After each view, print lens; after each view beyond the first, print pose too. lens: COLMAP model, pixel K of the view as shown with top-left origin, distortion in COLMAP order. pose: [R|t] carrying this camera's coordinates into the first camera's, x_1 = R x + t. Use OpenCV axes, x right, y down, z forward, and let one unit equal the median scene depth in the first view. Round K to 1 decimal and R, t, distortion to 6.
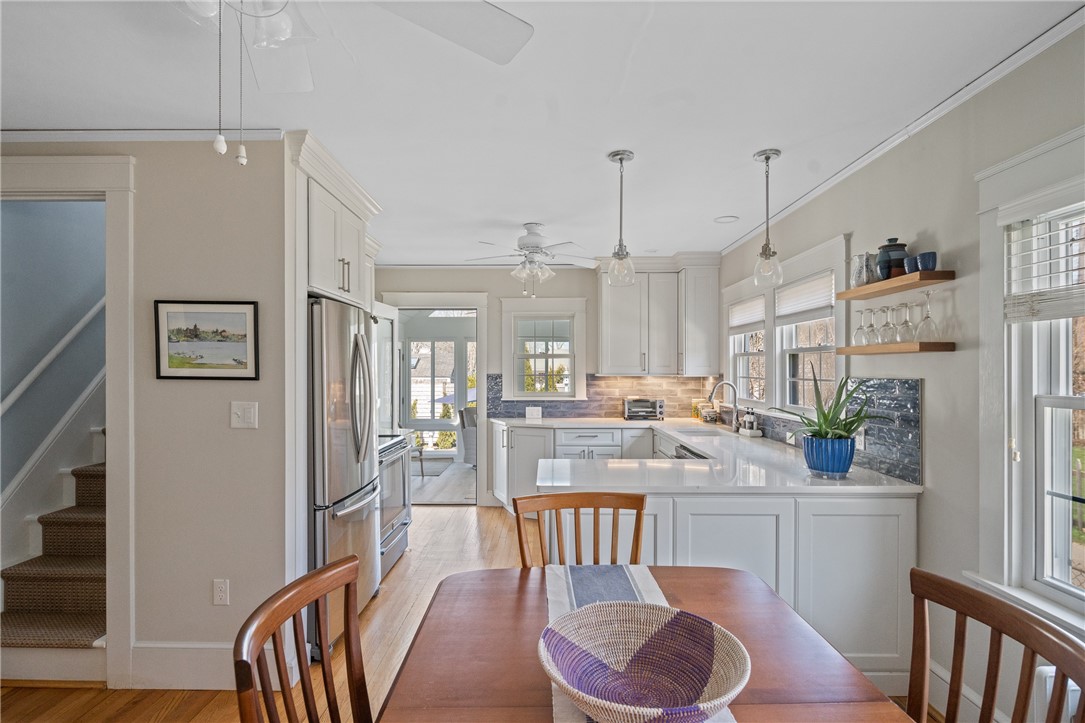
lens RADIAL K [[533.4, 0, 543.0], [0, 533.4, 369.4], [0, 0, 1]] dist [-0.000020, -0.000550]
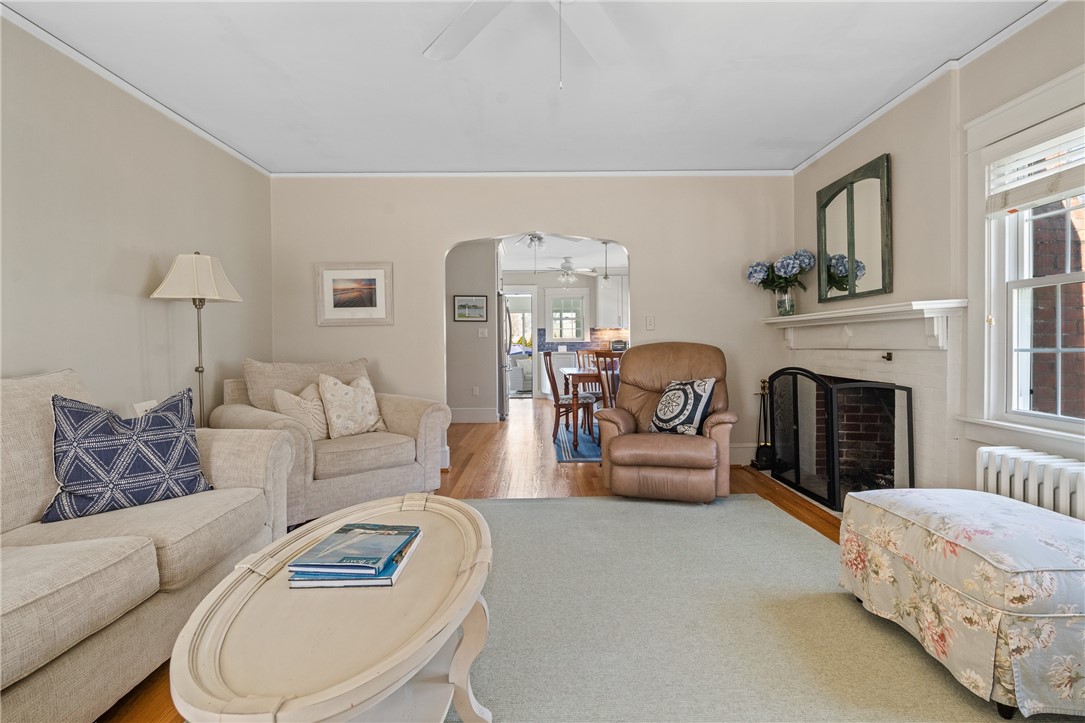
lens RADIAL K [[531.6, 0, 544.9], [0, 531.6, 348.5], [0, 0, 1]] dist [0.001407, -0.000738]
pose [[0.999822, -0.008496, 0.016853, -0.256358], [0.008399, 0.999948, 0.005805, 0.159258], [-0.016901, -0.005663, 0.999841, -2.039795]]
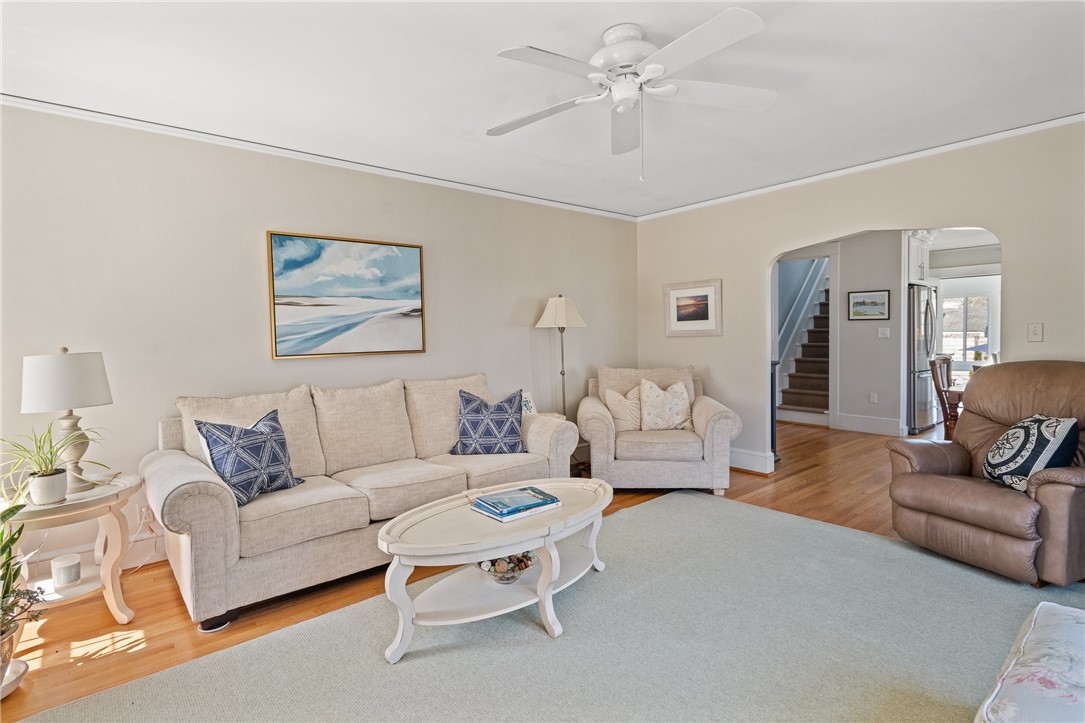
lens RADIAL K [[532.8, 0, 542.1], [0, 532.8, 350.4], [0, 0, 1]] dist [0.001939, -0.000443]
pose [[0.648769, 0.010201, -0.760917, 0.365818], [0.016294, 0.999495, 0.027291, 0.072901], [0.760811, -0.030104, 0.648275, -2.044262]]
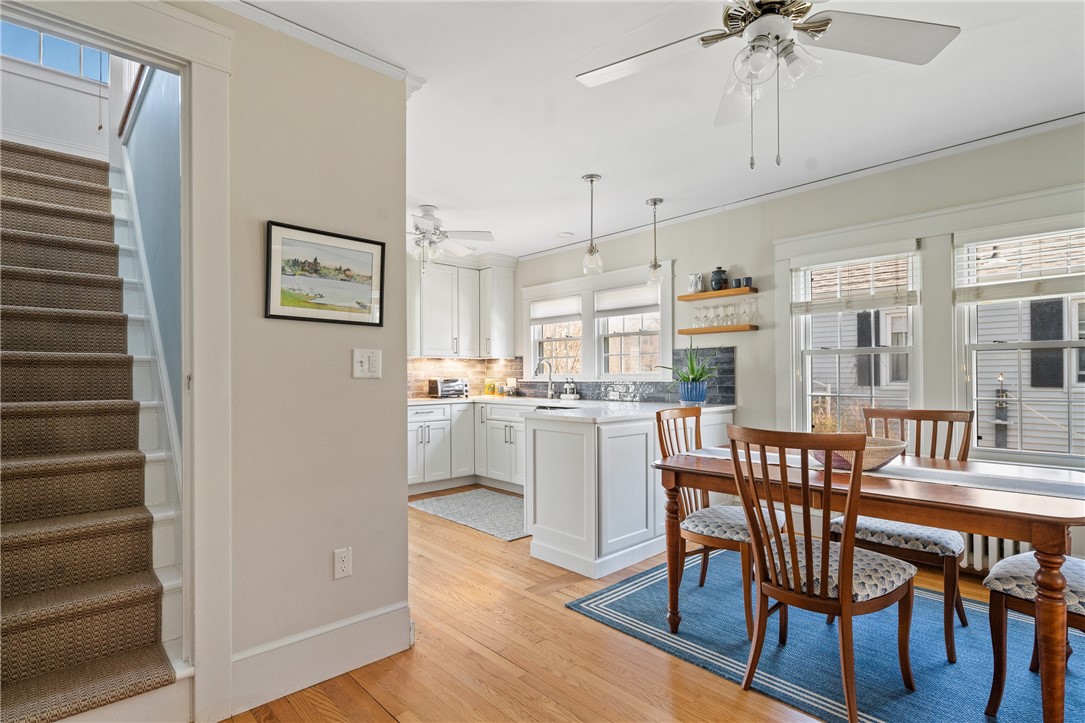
lens RADIAL K [[533.4, 0, 543.0], [0, 533.4, 369.4], [0, 0, 1]] dist [-0.000020, -0.000550]
pose [[0.729212, 0.002708, 0.684282, -0.969713], [0.006198, 0.999925, -0.010561, 0.107212], [-0.684260, 0.011943, 0.729141, 0.122211]]
